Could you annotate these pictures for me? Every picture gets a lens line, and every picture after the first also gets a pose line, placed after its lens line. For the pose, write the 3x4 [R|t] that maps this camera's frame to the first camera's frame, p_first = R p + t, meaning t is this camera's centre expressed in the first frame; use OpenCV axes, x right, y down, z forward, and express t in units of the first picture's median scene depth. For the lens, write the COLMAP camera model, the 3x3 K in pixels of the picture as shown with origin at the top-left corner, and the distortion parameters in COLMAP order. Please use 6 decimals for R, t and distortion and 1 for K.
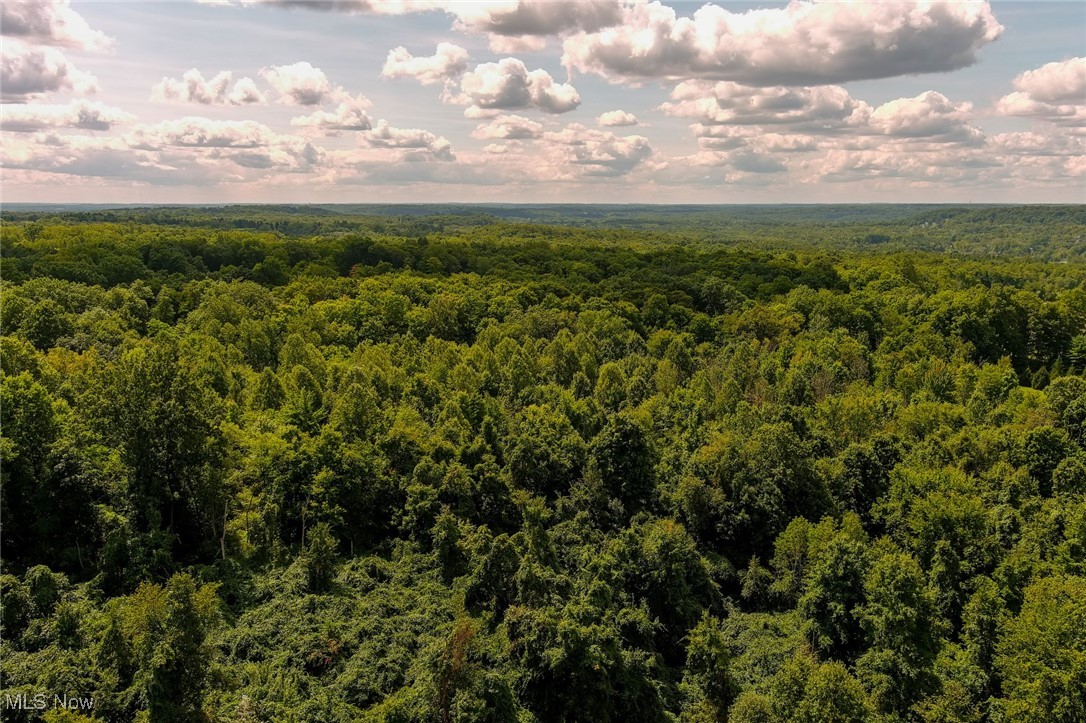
lens RADIAL K [[846.6, 0, 544.1], [0, 846.6, 359.9], [0, 0, 1]] dist [0.018219, -0.015480]
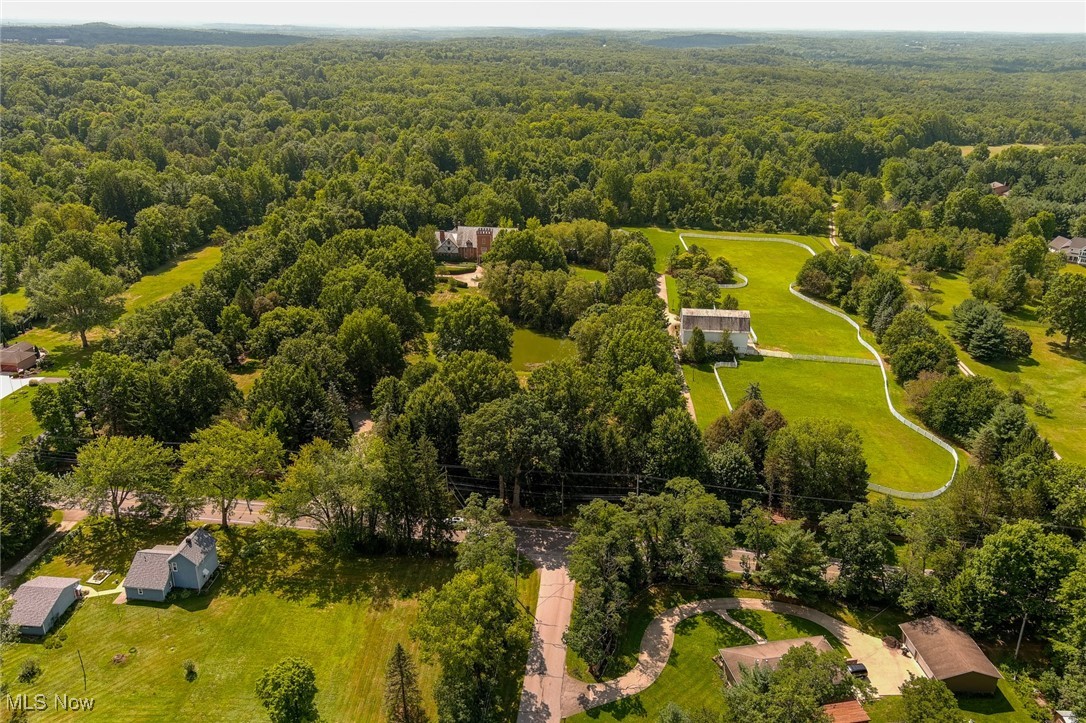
lens RADIAL K [[846.6, 0, 540.3], [0, 846.6, 366.4], [0, 0, 1]] dist [0.018219, -0.015480]
pose [[0.931375, 0.146928, -0.333096, 0.778769], [-0.077983, 0.974223, 0.211679, 0.115183], [0.355612, -0.171176, 0.918825, -1.597368]]
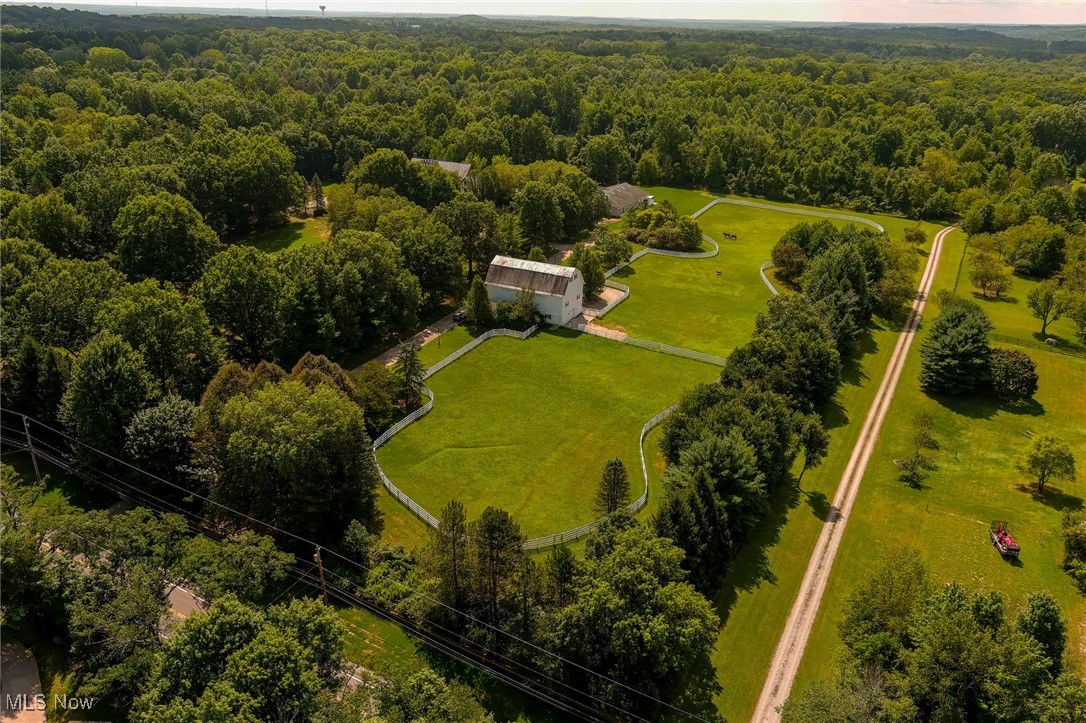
lens RADIAL K [[846.6, 0, 540.7], [0, 846.6, 362.9], [0, 0, 1]] dist [0.018219, -0.015480]
pose [[0.715382, 0.275331, -0.642201, 1.195620], [-0.143282, 0.957365, 0.250843, 0.148795], [0.683885, -0.087433, 0.724332, -1.049147]]
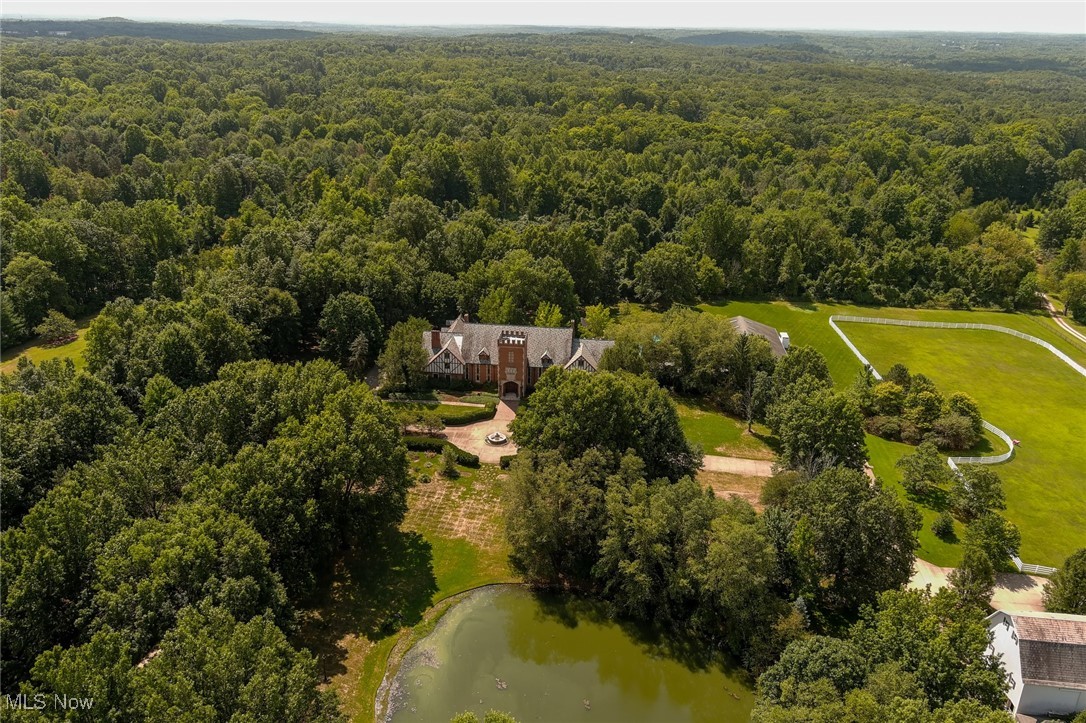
lens RADIAL K [[846.6, 0, 543.3], [0, 846.6, 356.0], [0, 0, 1]] dist [0.018219, -0.015480]
pose [[0.923996, 0.154759, -0.349687, 0.461121], [-0.086350, 0.975269, 0.203453, 0.055375], [0.372526, -0.157795, 0.914508, -0.938127]]
